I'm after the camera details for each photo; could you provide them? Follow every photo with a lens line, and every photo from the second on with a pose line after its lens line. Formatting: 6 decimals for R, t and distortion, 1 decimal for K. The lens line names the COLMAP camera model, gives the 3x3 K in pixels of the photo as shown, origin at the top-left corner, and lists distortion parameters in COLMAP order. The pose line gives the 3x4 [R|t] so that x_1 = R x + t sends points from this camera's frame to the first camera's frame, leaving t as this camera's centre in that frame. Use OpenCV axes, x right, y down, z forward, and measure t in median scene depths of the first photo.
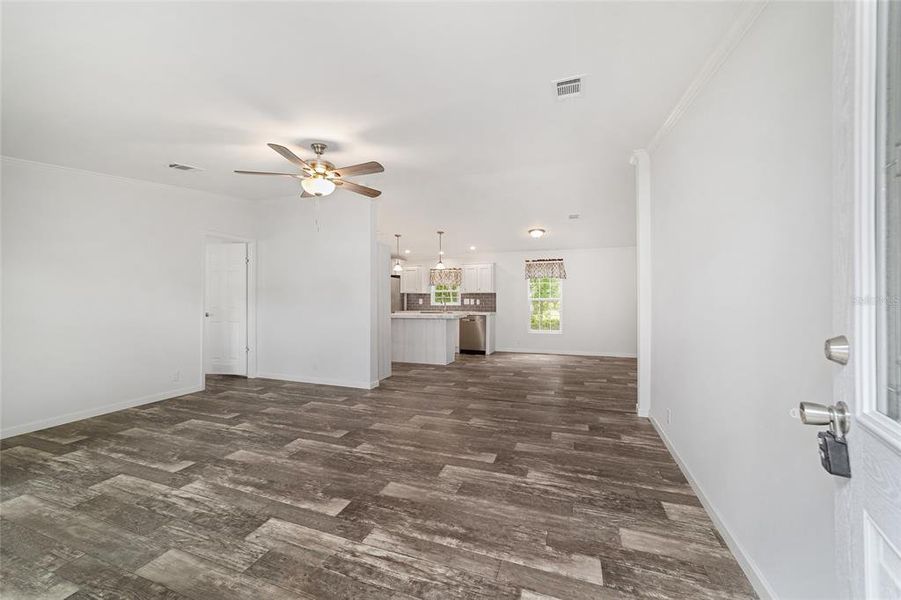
lens RADIAL K [[347.3, 0, 450.2], [0, 347.3, 296.0], [0, 0, 1]] dist [-0.014145, 0.007491]
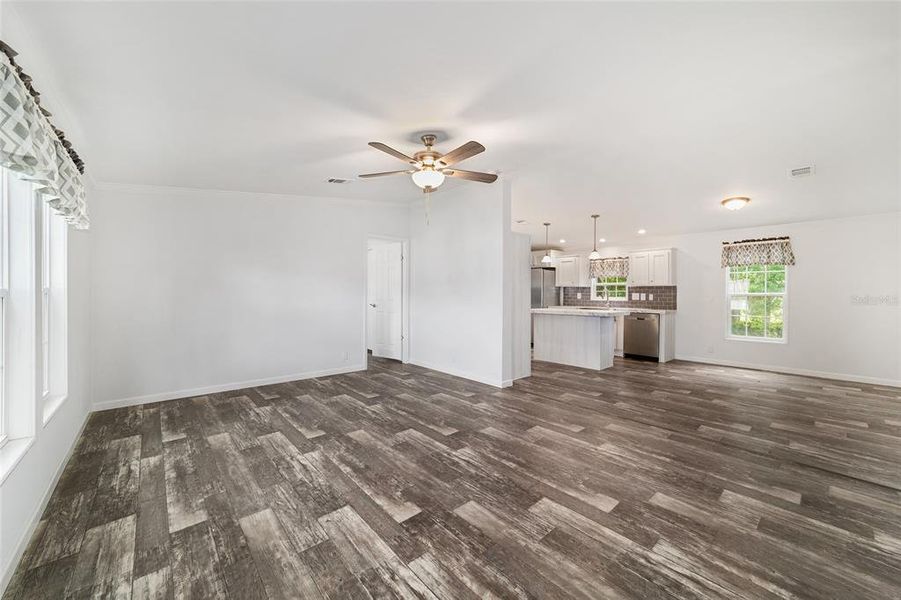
lens RADIAL K [[347.3, 0, 448.8], [0, 347.3, 294.1], [0, 0, 1]] dist [-0.014145, 0.007491]
pose [[0.876363, 0.006425, -0.481608, 0.128599], [-0.000463, 0.999922, 0.012496, 0.000402], [0.481650, -0.010728, 0.876298, 0.133858]]
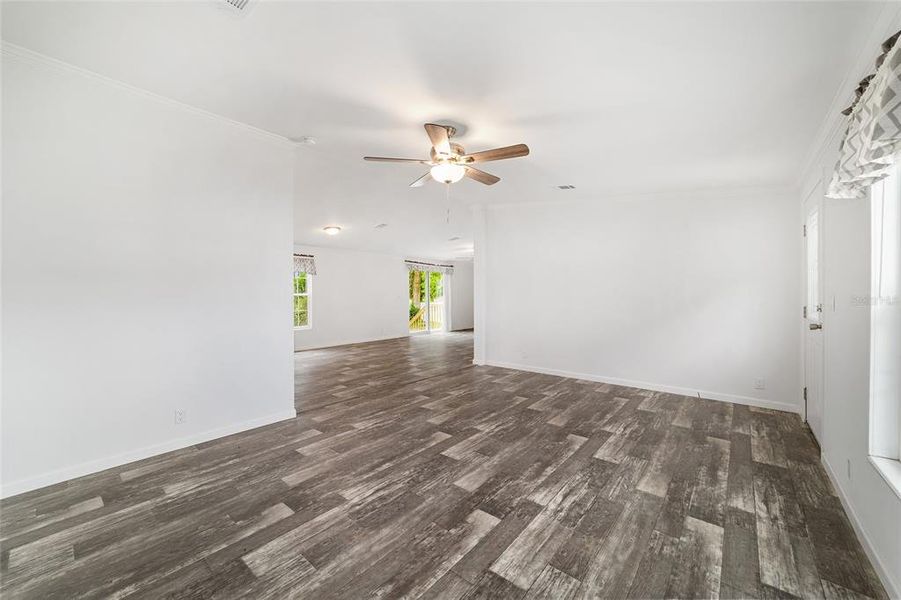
lens RADIAL K [[347.3, 0, 453.5], [0, 347.3, 296.0], [0, 0, 1]] dist [-0.014145, 0.007491]
pose [[0.335413, -0.003972, 0.942063, -0.542258], [-0.004064, 0.999976, 0.005663, 0.003983], [-0.942063, -0.005729, 0.335388, 0.382447]]
